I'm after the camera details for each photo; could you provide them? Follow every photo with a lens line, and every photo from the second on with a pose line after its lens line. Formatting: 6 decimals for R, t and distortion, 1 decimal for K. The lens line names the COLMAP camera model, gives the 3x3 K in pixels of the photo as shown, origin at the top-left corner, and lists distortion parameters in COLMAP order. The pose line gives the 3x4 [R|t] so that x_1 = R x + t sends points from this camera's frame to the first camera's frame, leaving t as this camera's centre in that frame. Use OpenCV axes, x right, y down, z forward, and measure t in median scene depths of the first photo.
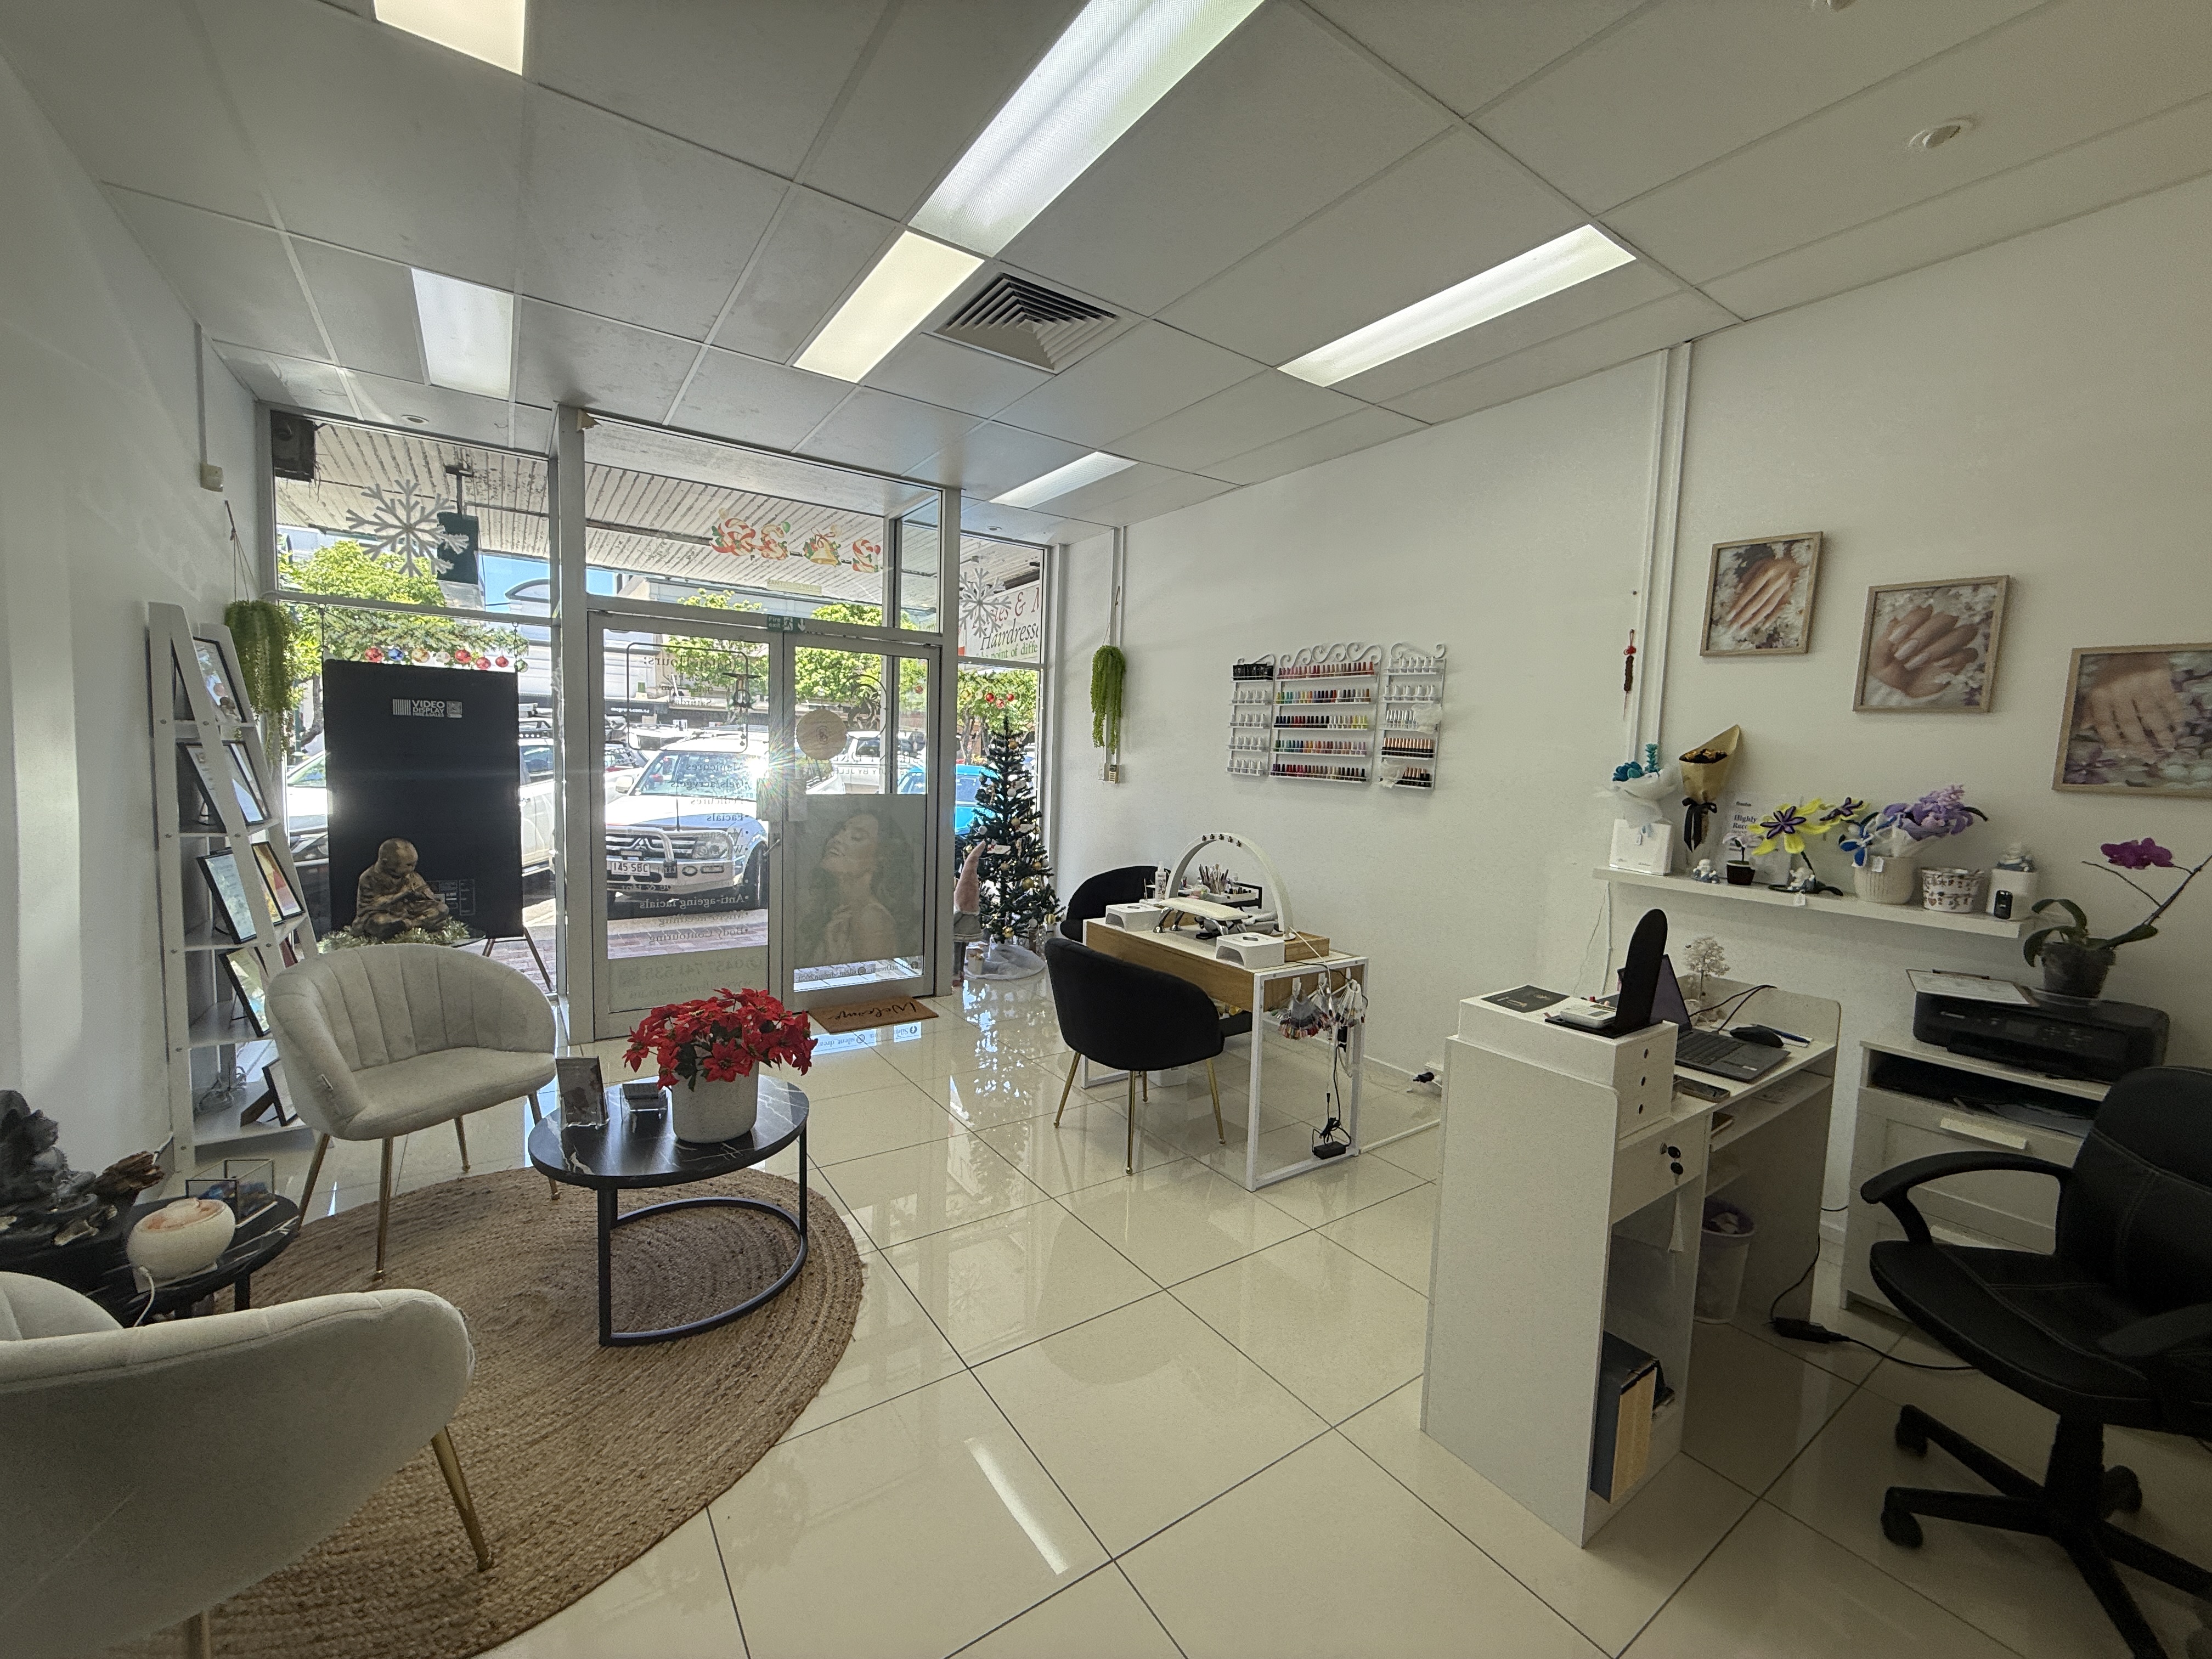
lens RADIAL K [[898.0, 0, 1115.9], [0, 898.0, 820.5], [0, 0, 1]] dist [-0.000971, -0.000029]
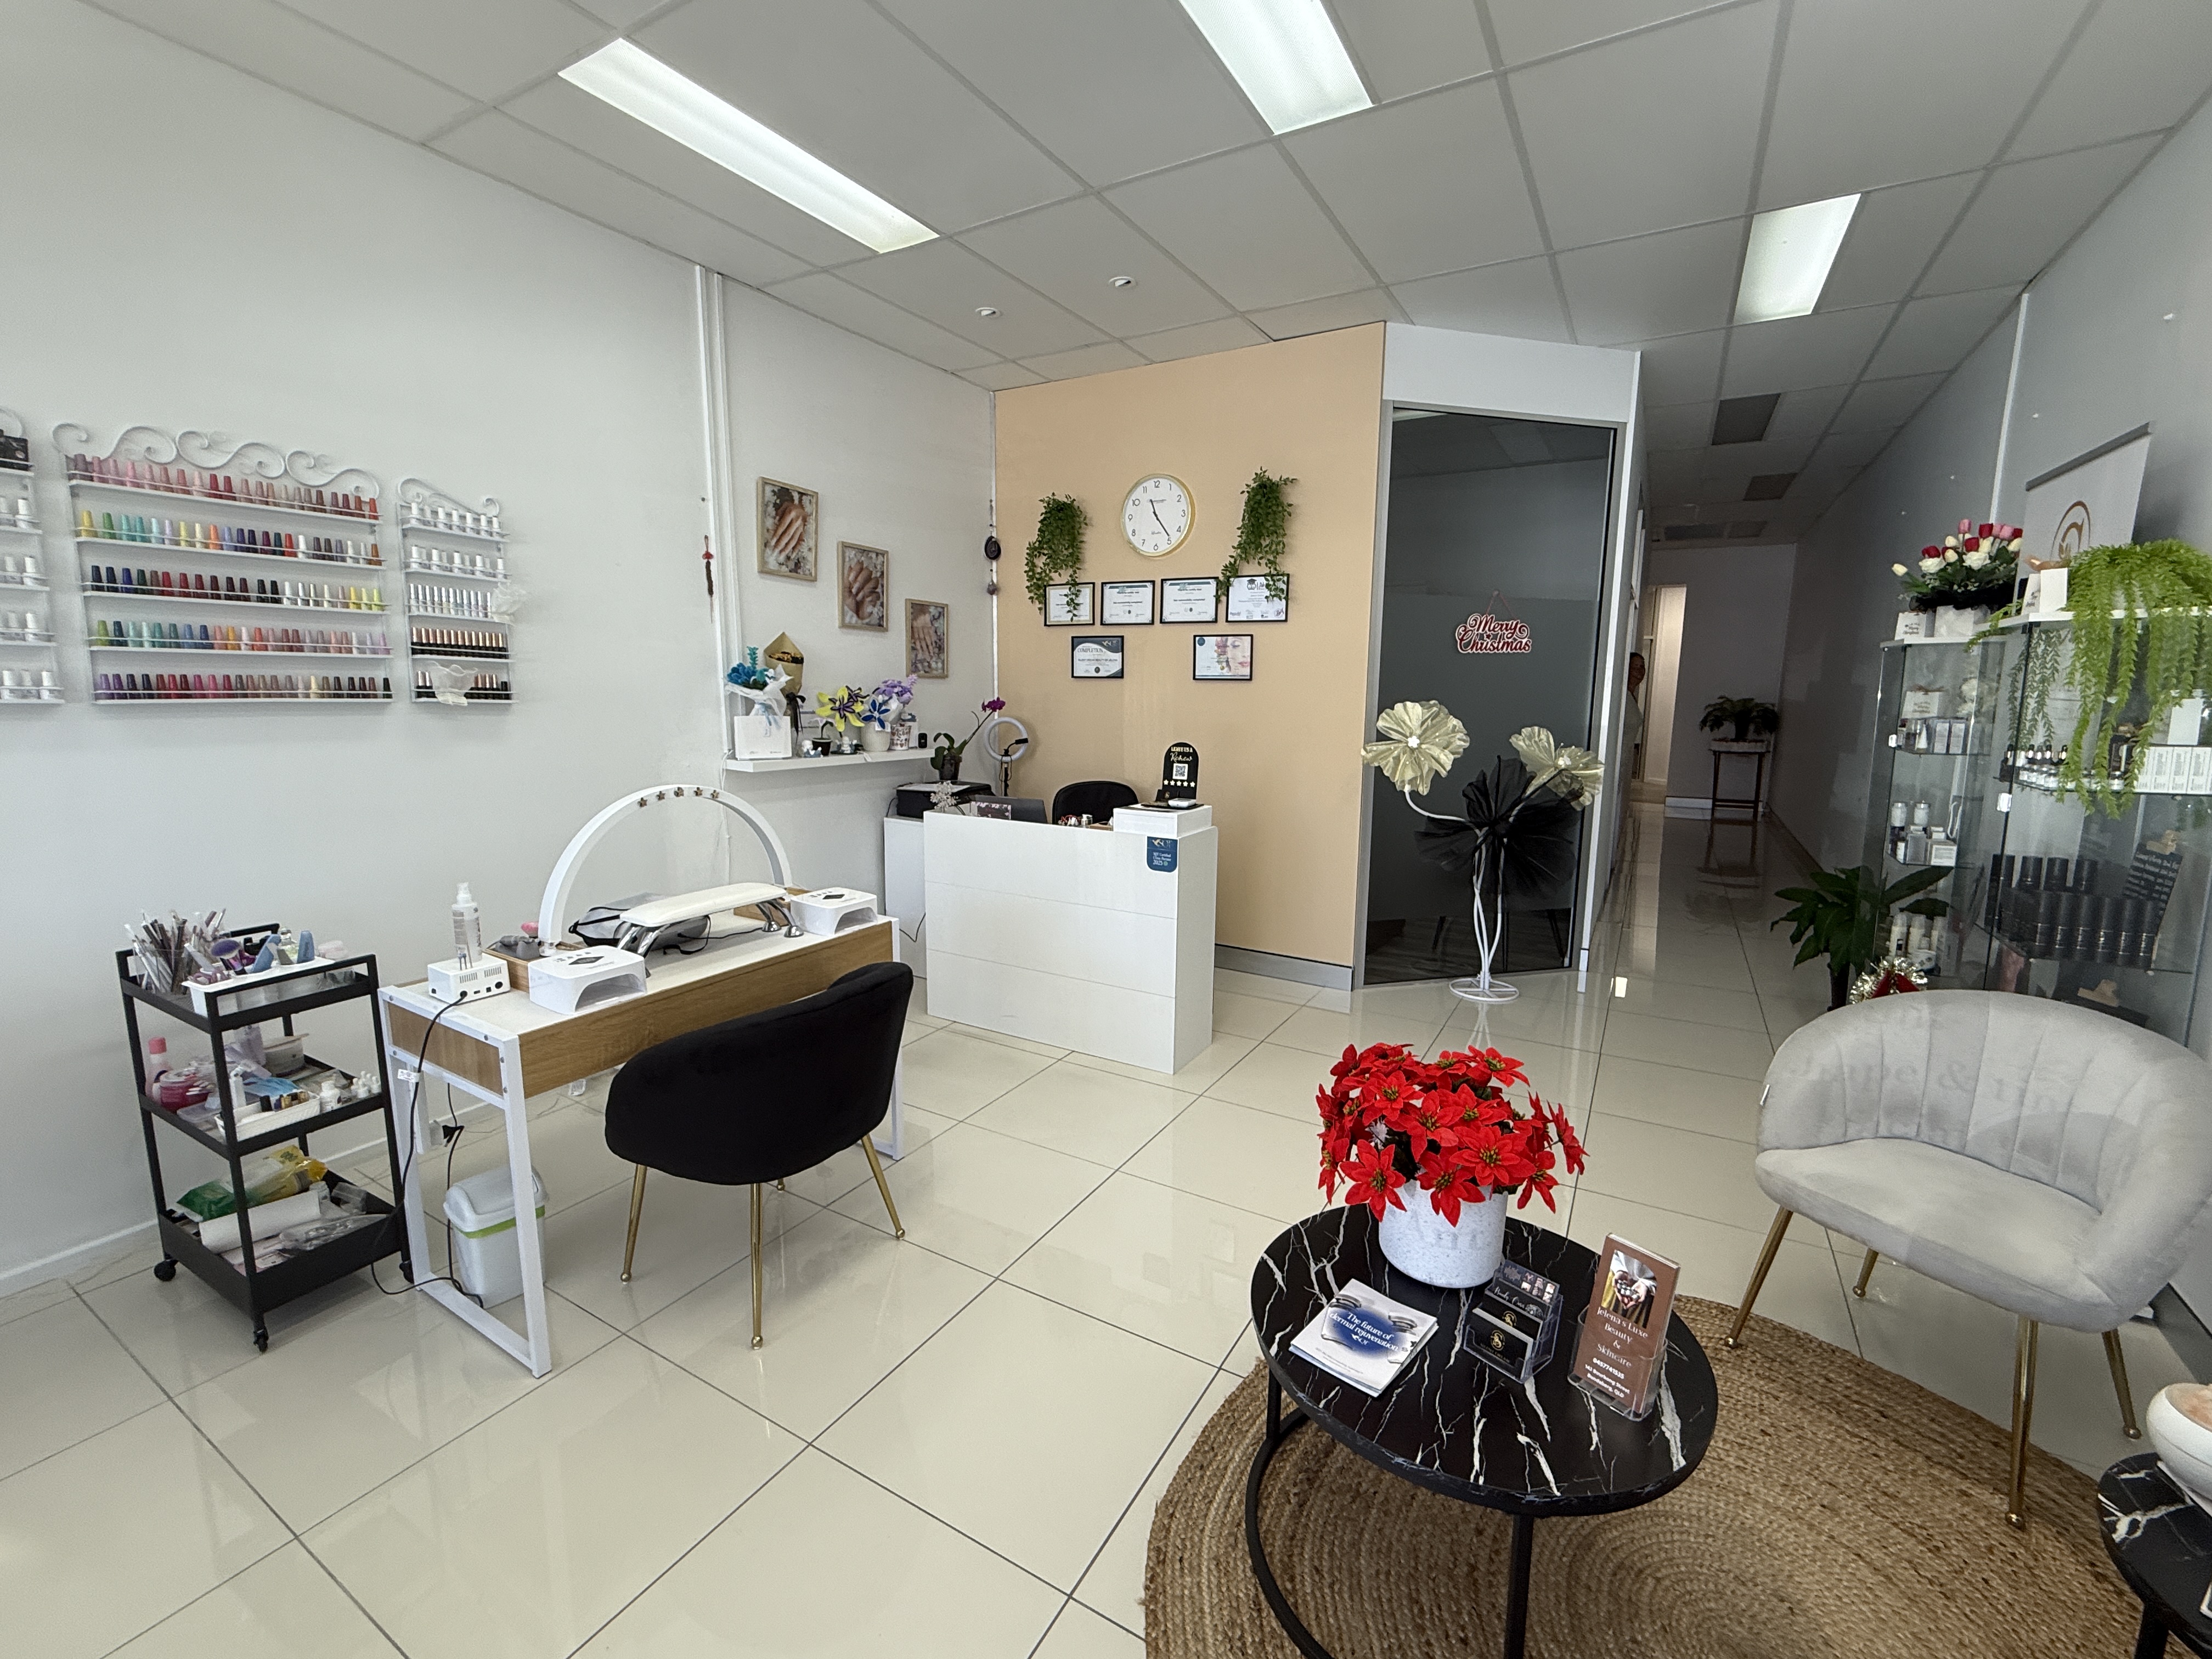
lens RADIAL K [[951.0, 0, 1107.0], [0, 951.0, 829.1], [0, 0, 1]] dist [-0.001791, -0.000405]
pose [[-0.421097, -0.181211, 0.888729, -0.742515], [0.042458, 0.974827, 0.218884, -0.110582], [-0.906021, 0.129905, -0.402802, 1.171922]]
